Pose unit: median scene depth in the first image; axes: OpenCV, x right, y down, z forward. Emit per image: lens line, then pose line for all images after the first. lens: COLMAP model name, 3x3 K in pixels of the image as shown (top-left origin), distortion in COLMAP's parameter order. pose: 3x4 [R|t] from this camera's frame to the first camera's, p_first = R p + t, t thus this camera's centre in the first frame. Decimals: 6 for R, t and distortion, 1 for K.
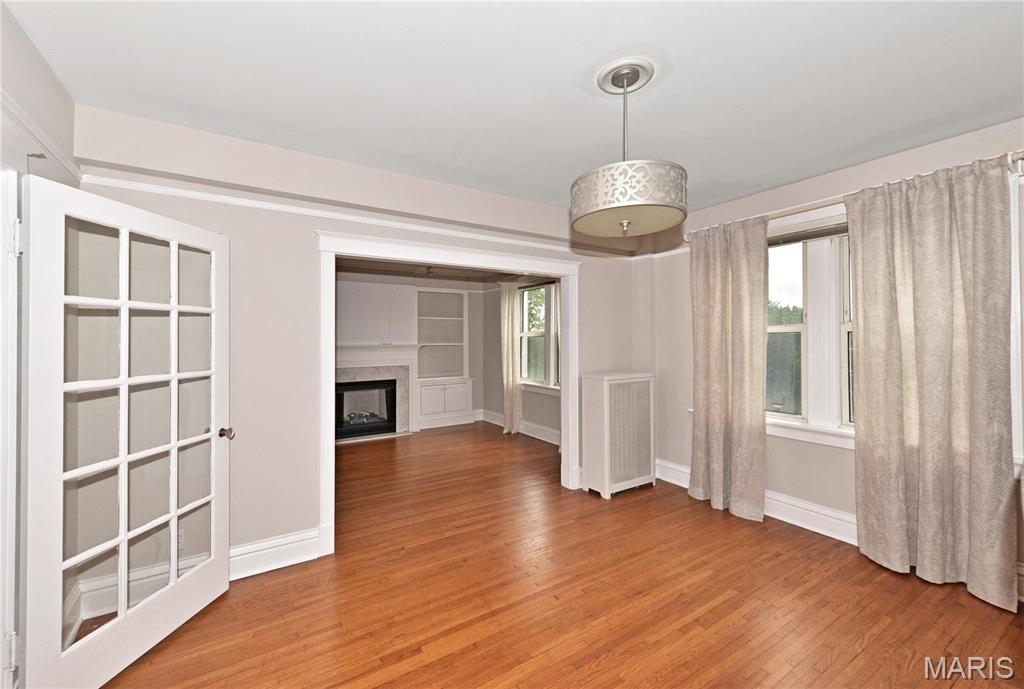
lens RADIAL K [[409.0, 0, 493.8], [0, 409.0, 323.7], [0, 0, 1]] dist [0.001407, 0.000321]
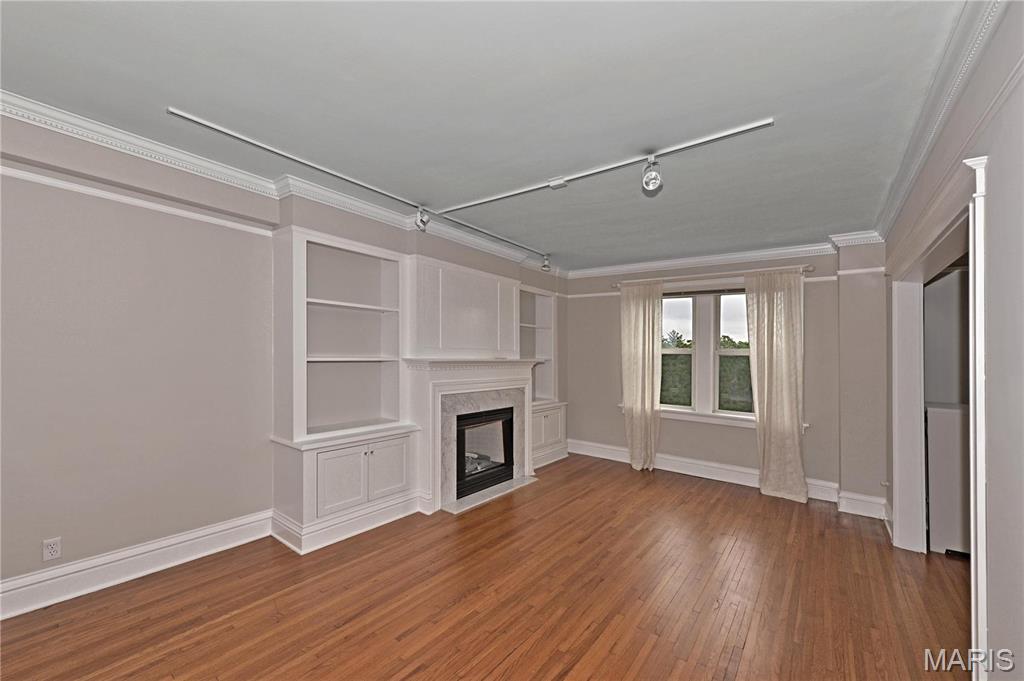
lens RADIAL K [[409.0, 0, 474.4], [0, 409.0, 343.6], [0, 0, 1]] dist [0.000482, 0.000075]
pose [[0.945133, 0.034903, 0.324816, -1.071044], [-0.040367, 0.999134, 0.010094, 0.036449], [-0.324183, -0.022652, 0.945723, 0.654764]]
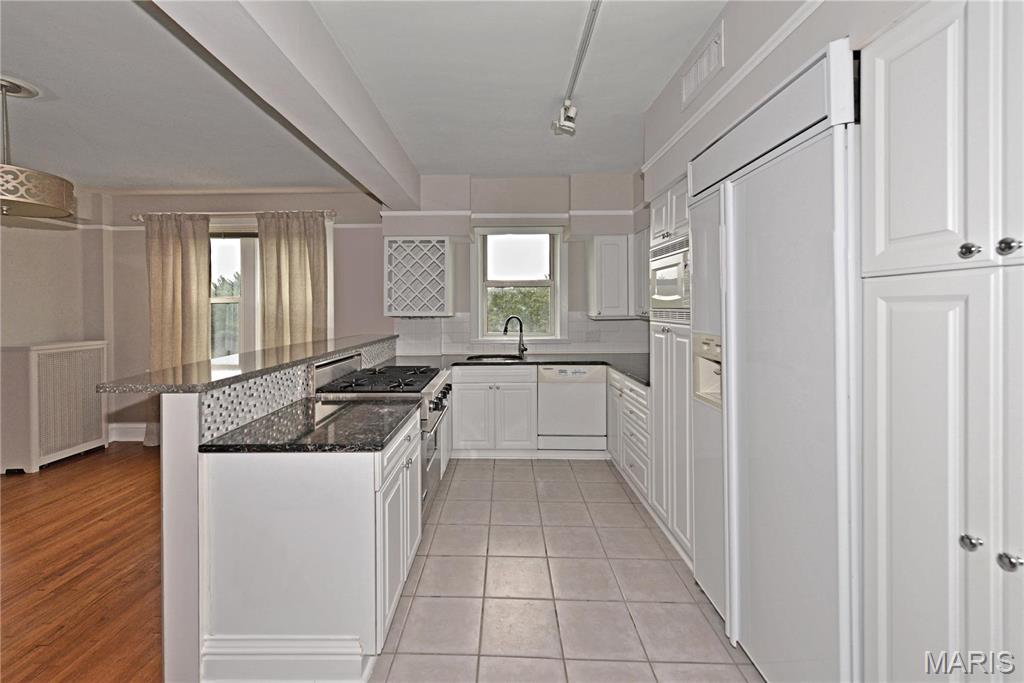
lens RADIAL K [[410.6, 0, 510.4], [0, 410.6, 309.4], [0, 0, 1]] dist [0.001571, 0.000041]
pose [[0.514548, 0.001788, 0.857460, 0.026354], [-0.026248, 0.999562, 0.013666, -0.000271], [-0.857060, -0.029538, 0.514370, -0.513724]]
